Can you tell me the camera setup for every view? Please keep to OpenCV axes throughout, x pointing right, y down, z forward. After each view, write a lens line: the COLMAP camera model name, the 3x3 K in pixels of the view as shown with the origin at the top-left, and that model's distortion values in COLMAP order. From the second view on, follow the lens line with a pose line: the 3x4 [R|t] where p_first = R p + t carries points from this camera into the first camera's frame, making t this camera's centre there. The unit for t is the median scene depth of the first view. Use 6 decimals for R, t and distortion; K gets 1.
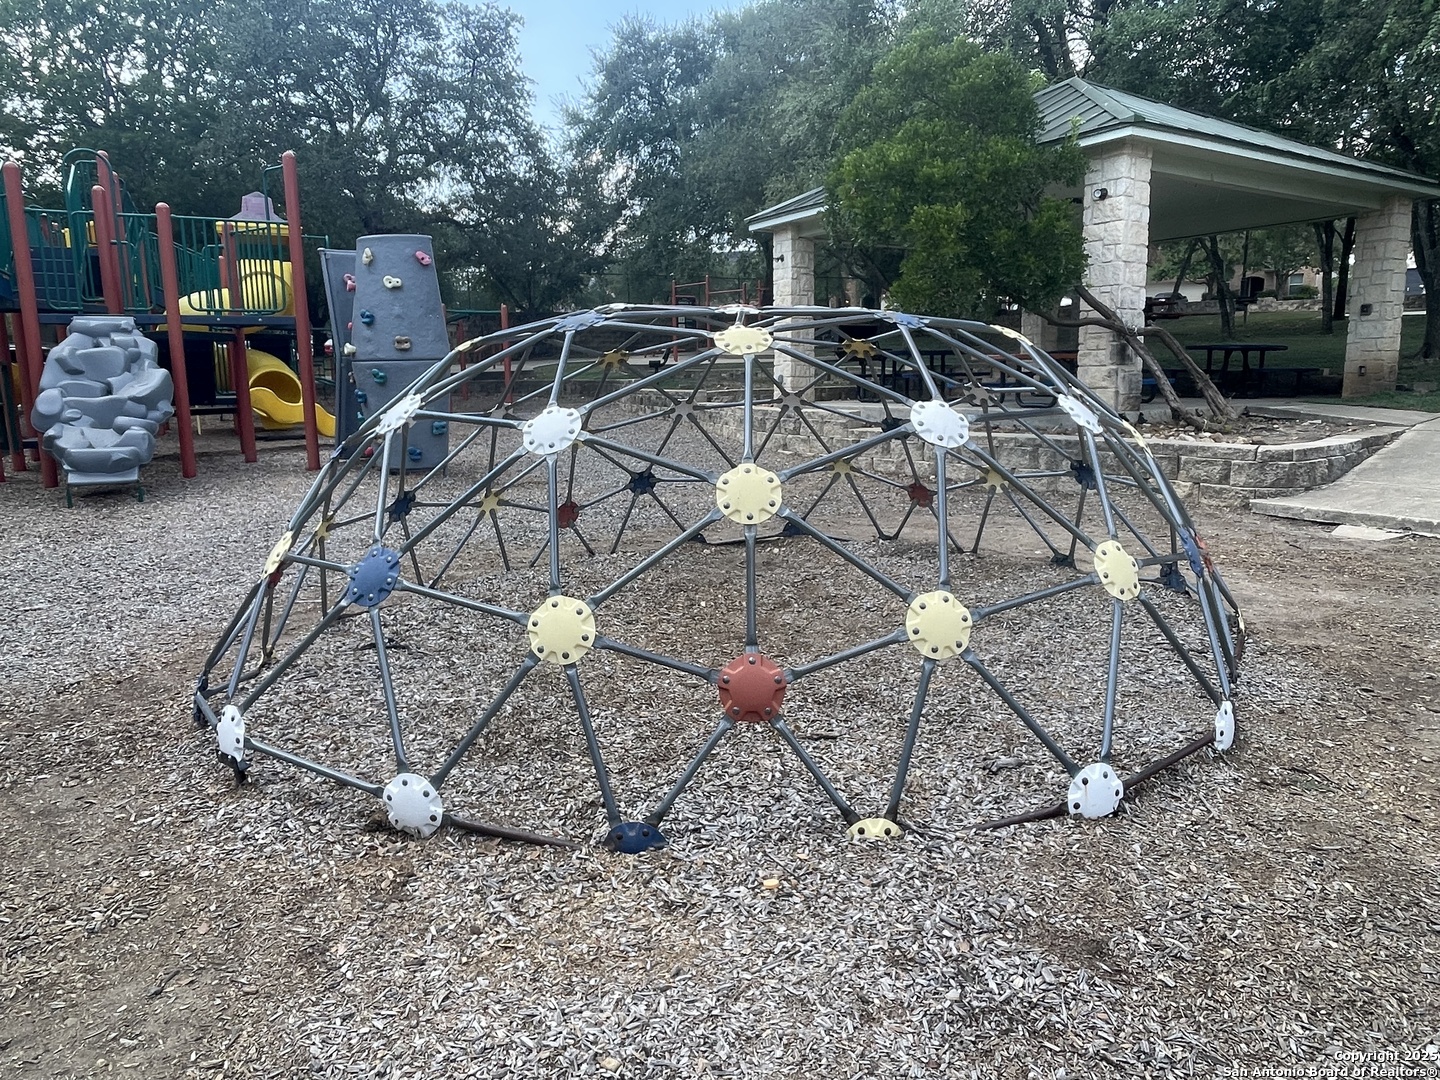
lens RADIAL K [[931.1, 0, 713.7], [0, 931.1, 511.1], [0, 0, 1]] dist [0.009739, 0.003744]
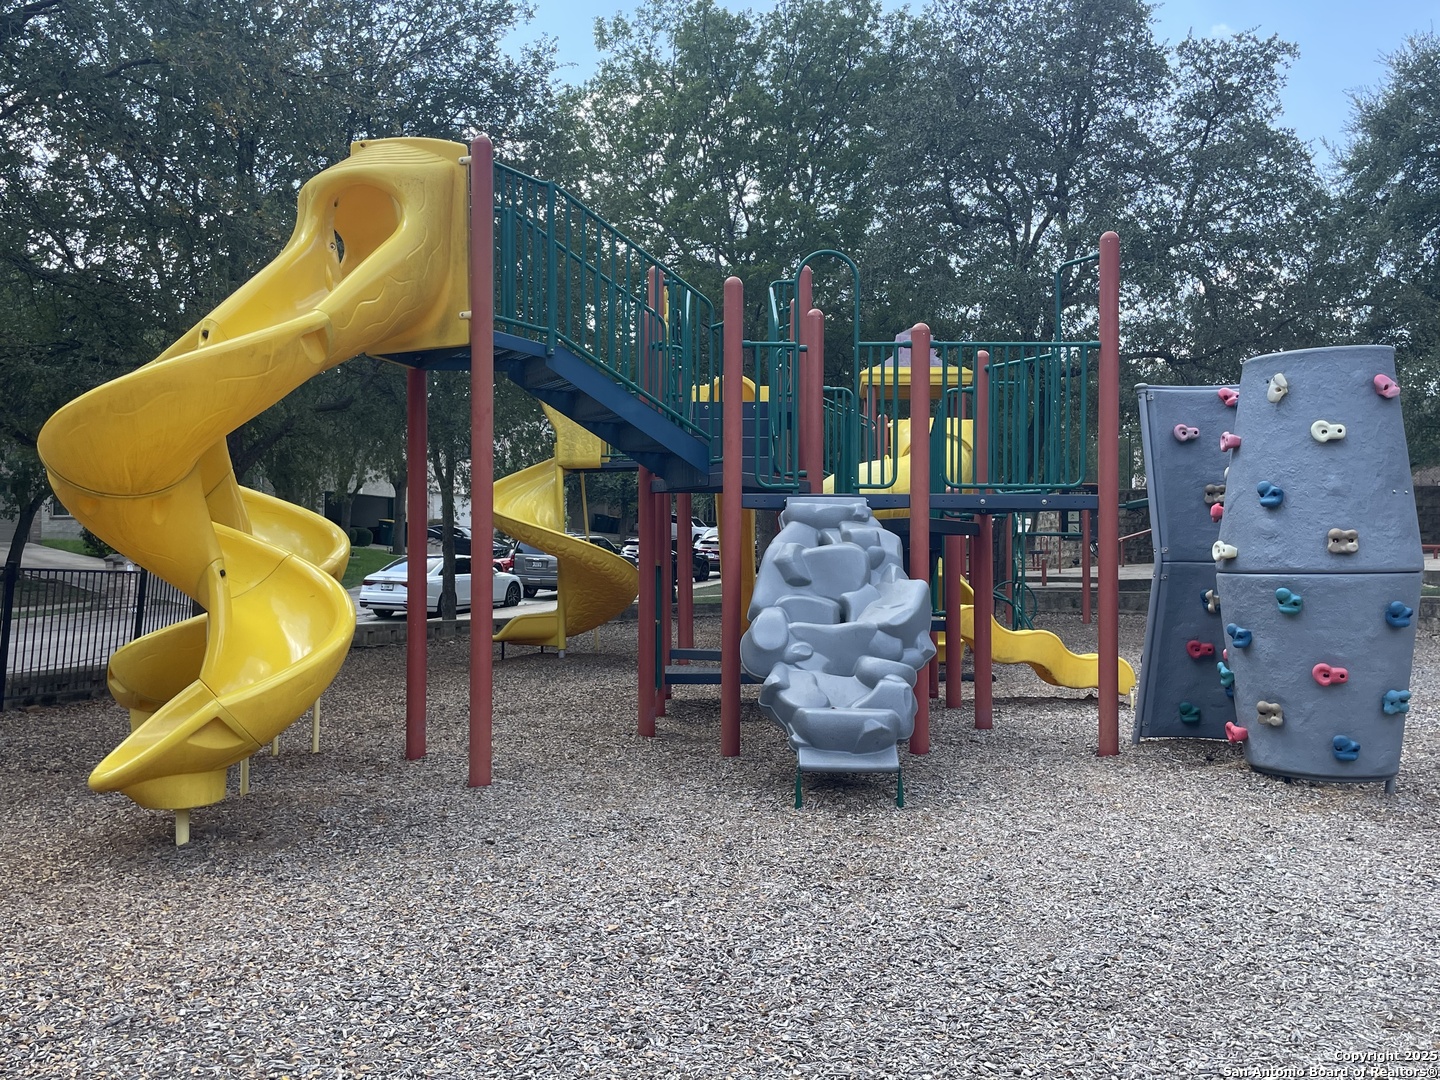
lens RADIAL K [[1289.4, 0, 722.1], [0, 1289.4, 544.4], [0, 0, 1]] dist [0.004142, -0.014953]
pose [[0.892518, 0.011401, -0.450867, -0.323501], [-0.087648, 0.985006, -0.148597, -0.038083], [0.442413, 0.172143, 0.880135, 0.195881]]
